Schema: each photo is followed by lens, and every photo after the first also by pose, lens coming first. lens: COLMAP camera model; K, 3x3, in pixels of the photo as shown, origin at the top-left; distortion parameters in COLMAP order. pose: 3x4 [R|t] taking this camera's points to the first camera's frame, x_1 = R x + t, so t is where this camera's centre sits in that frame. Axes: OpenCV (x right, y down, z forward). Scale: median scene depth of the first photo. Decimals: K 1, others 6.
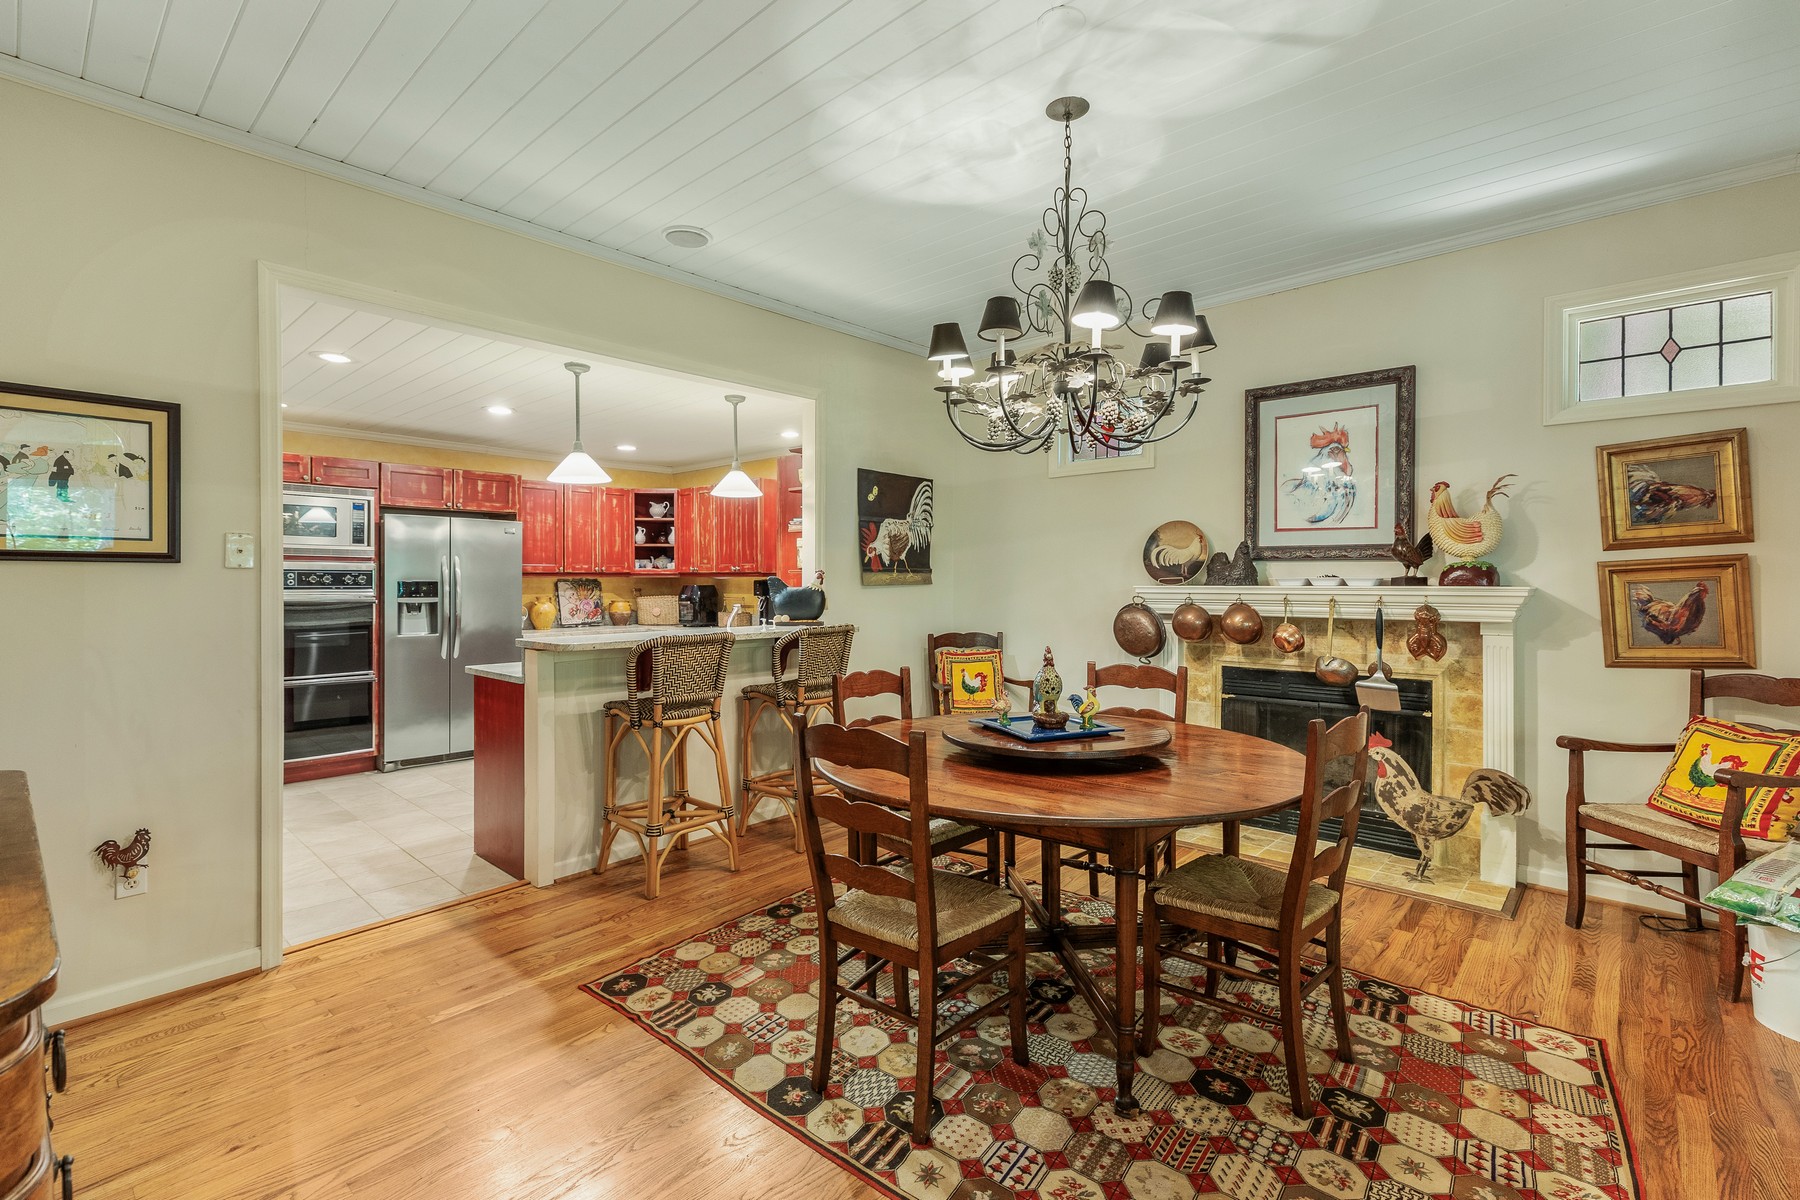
lens RADIAL K [[811.9, 0, 904.0], [0, 811.9, 582.1], [0, 0, 1]] dist [0.006587, -0.000954]
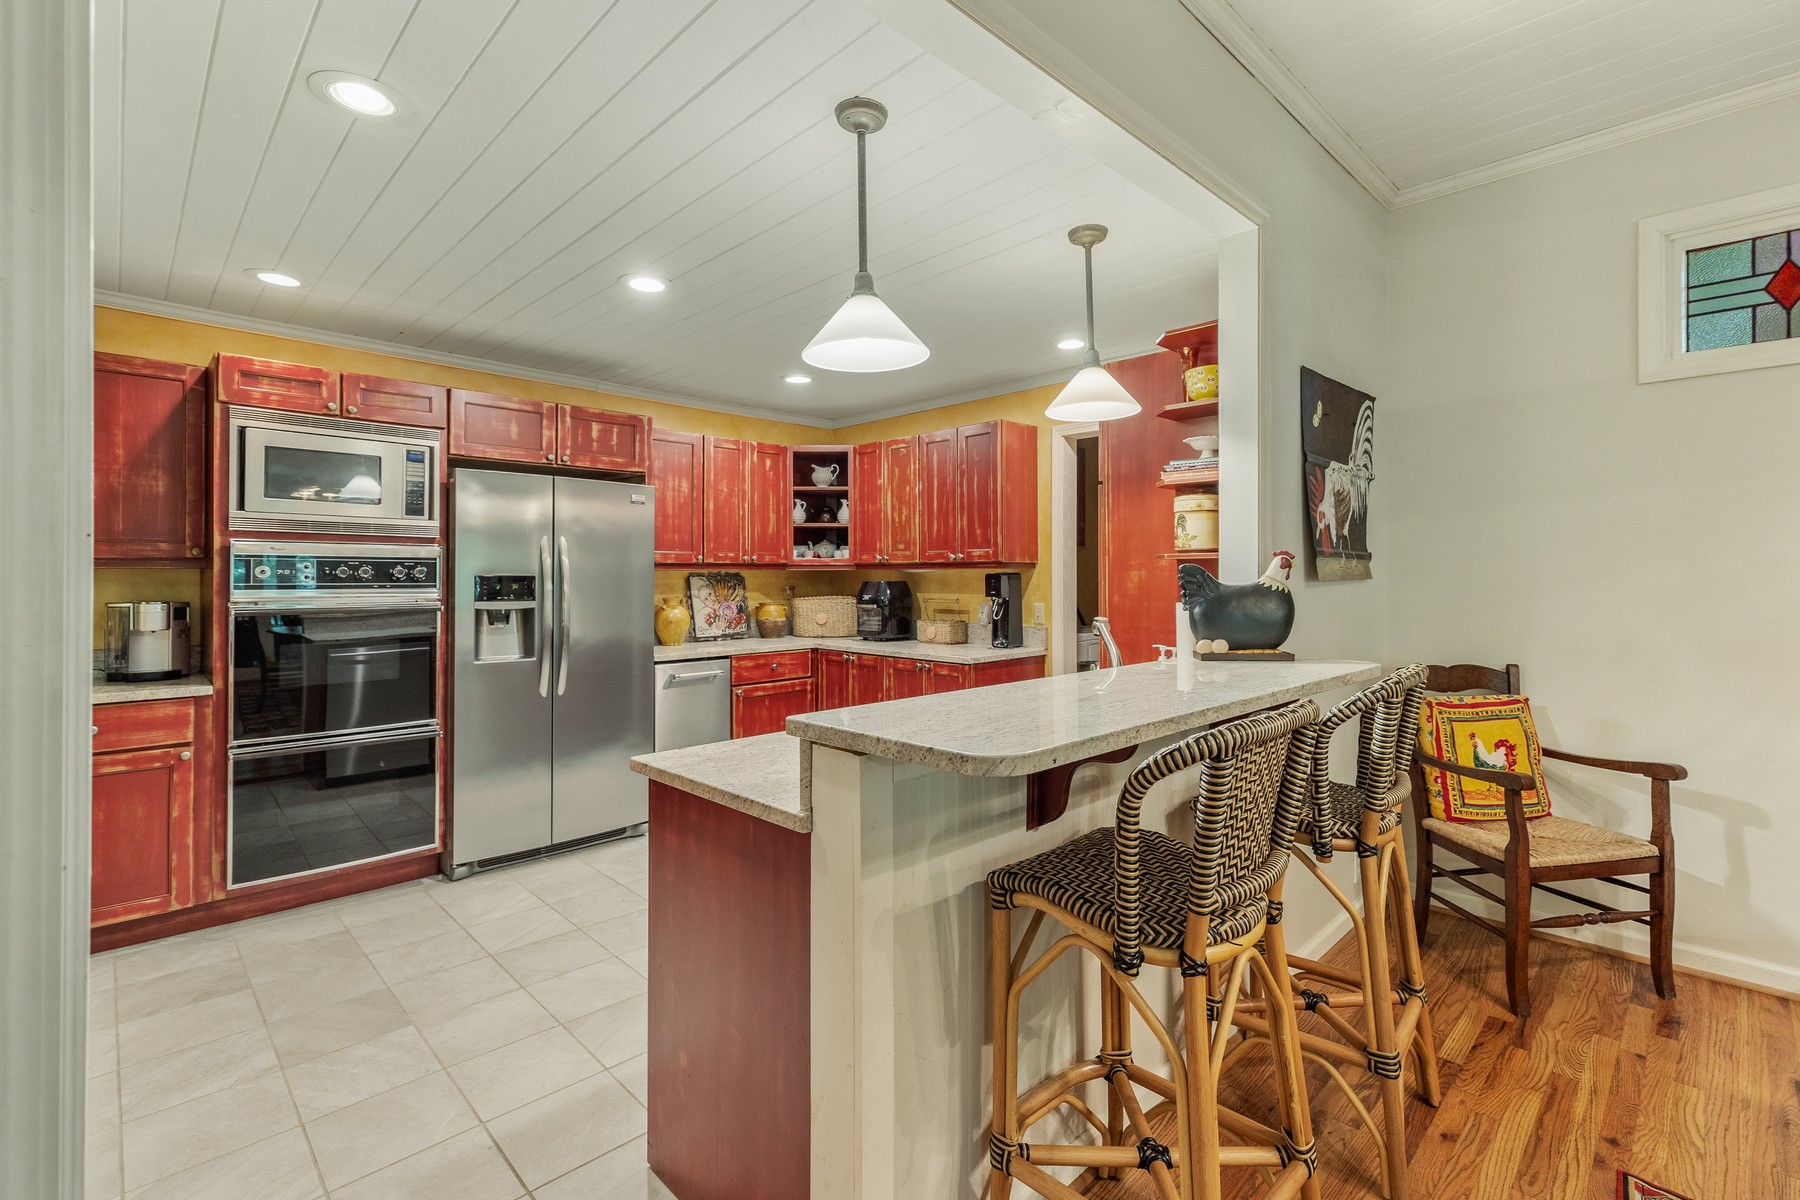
lens RADIAL K [[811.9, 0, 907.9], [0, 811.9, 569.9], [0, 0, 1]] dist [0.006587, -0.000954]
pose [[0.998623, -0.001693, -0.052432, -0.228086], [0.001166, 0.999948, -0.010082, 0.001281], [0.052446, 0.010007, 0.998574, 0.348414]]
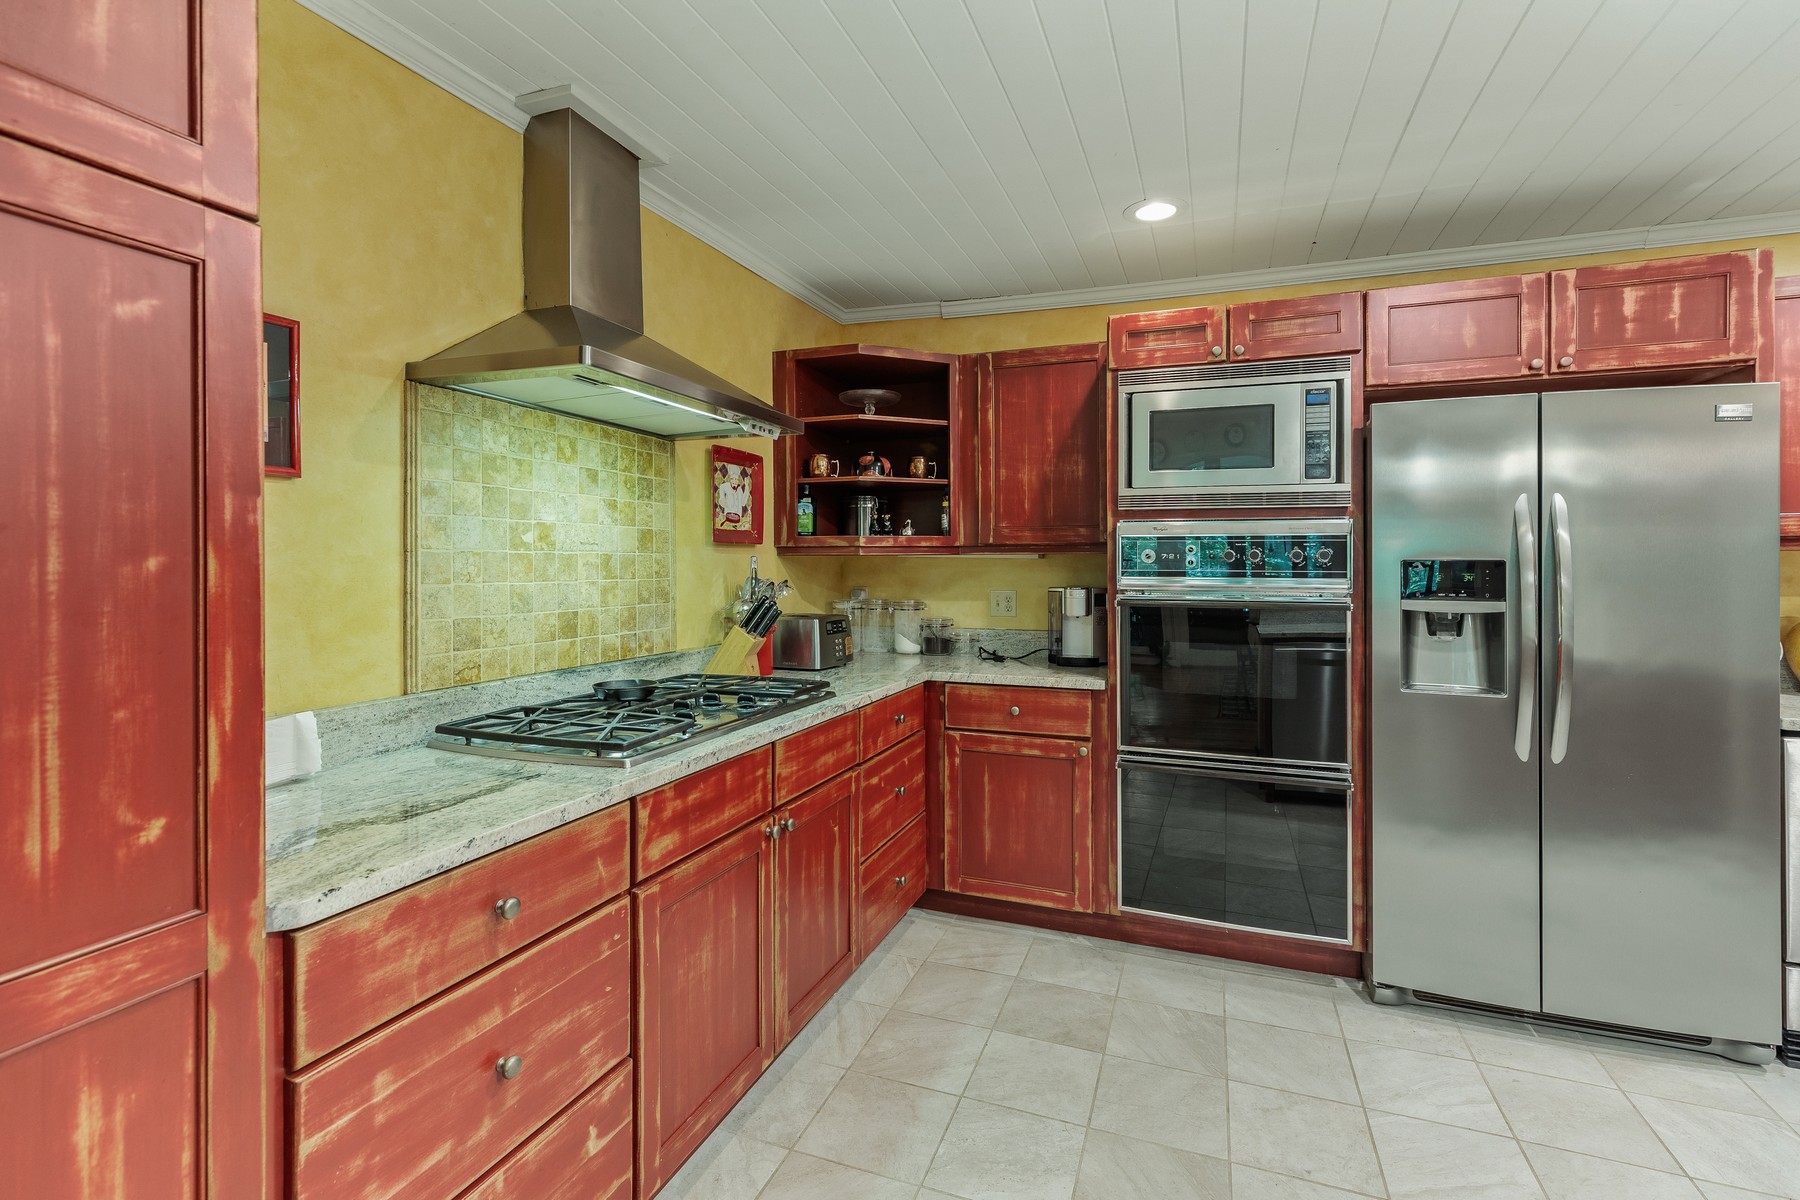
lens RADIAL K [[811.9, 0, 917.0], [0, 811.9, 560.2], [0, 0, 1]] dist [0.006587, -0.000954]
pose [[0.378016, -0.006011, -0.925779, -0.293393], [-0.002897, 0.999966, -0.007675, 0.002867], [0.925794, 0.005583, 0.377986, 0.546003]]
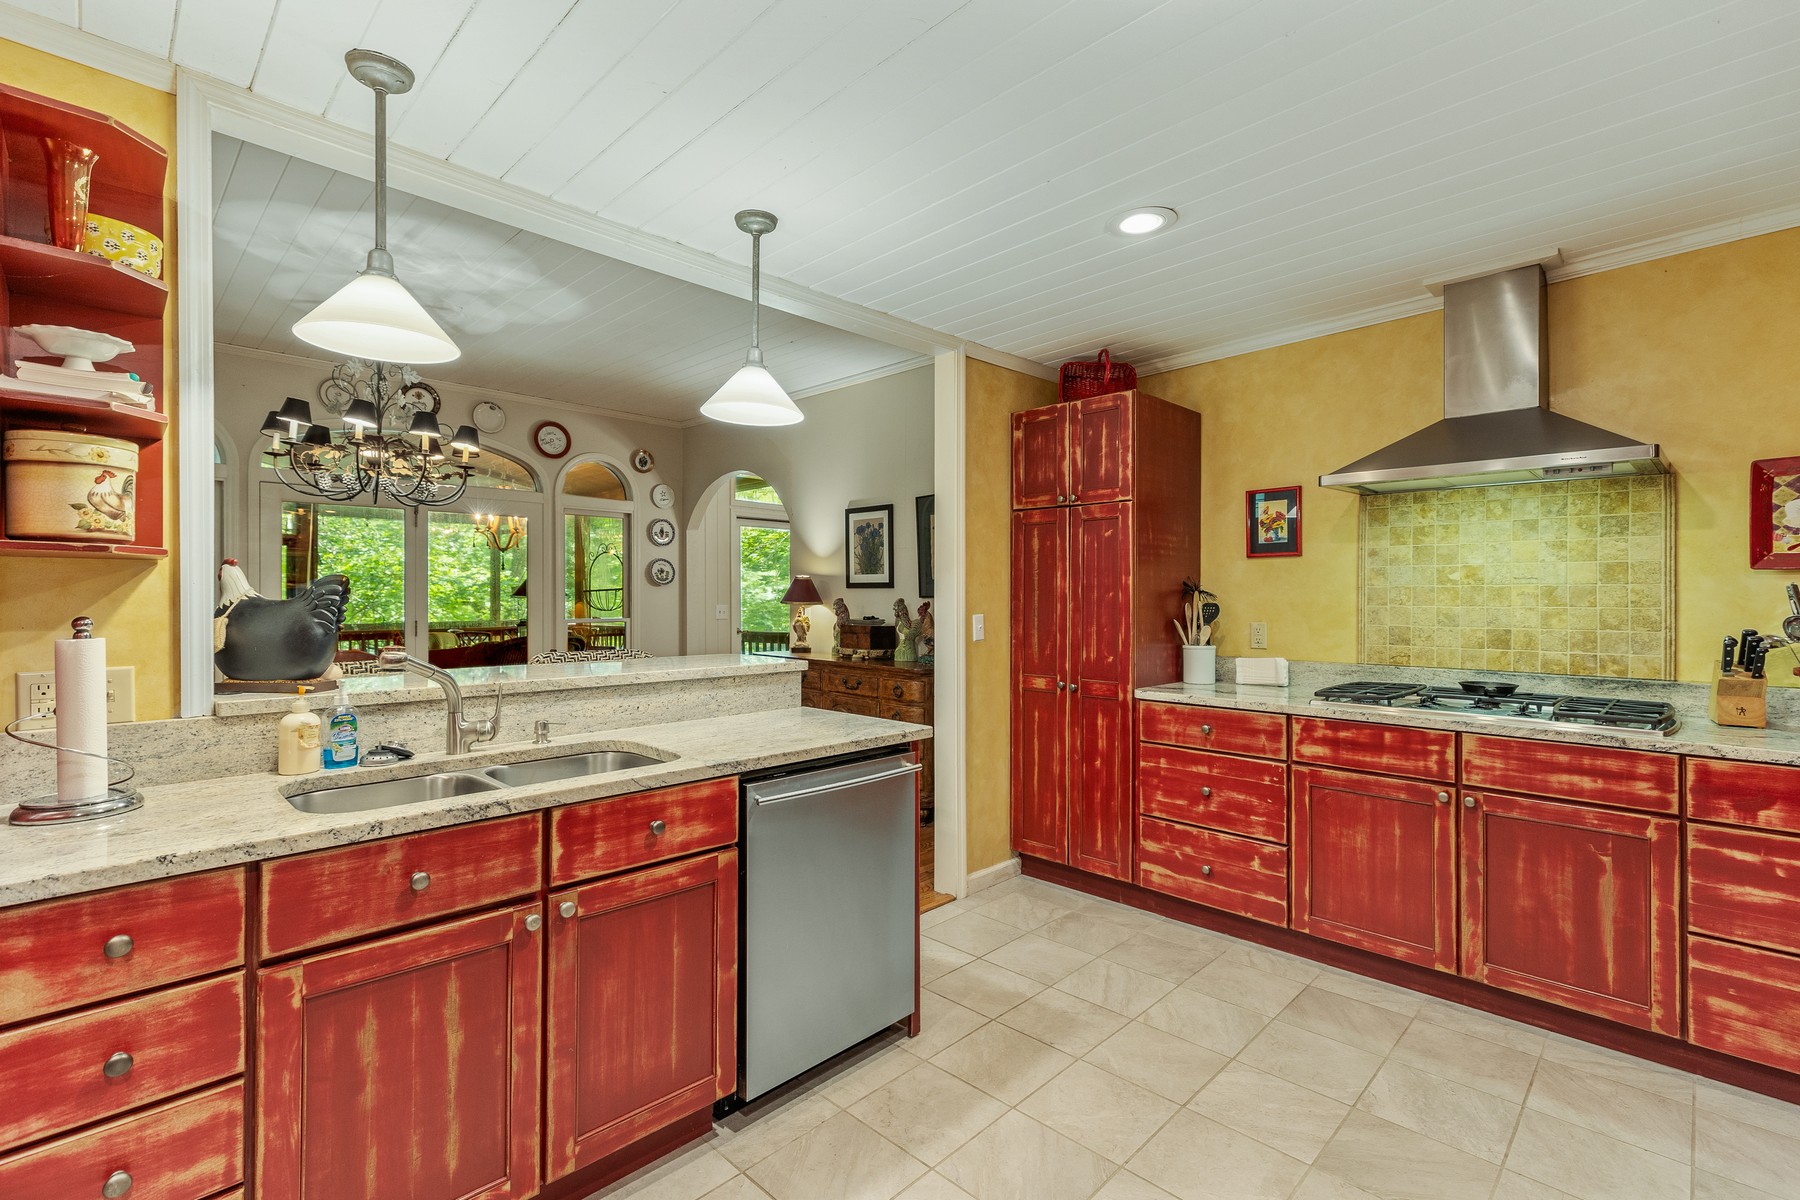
lens RADIAL K [[811.9, 0, 900.8], [0, 811.9, 595.1], [0, 0, 1]] dist [0.006587, -0.000954]
pose [[-0.999242, -0.001100, 0.038900, -0.344155], [-0.000959, 0.999993, 0.003630, 0.001431], [-0.038904, 0.003590, -0.999236, 1.032589]]
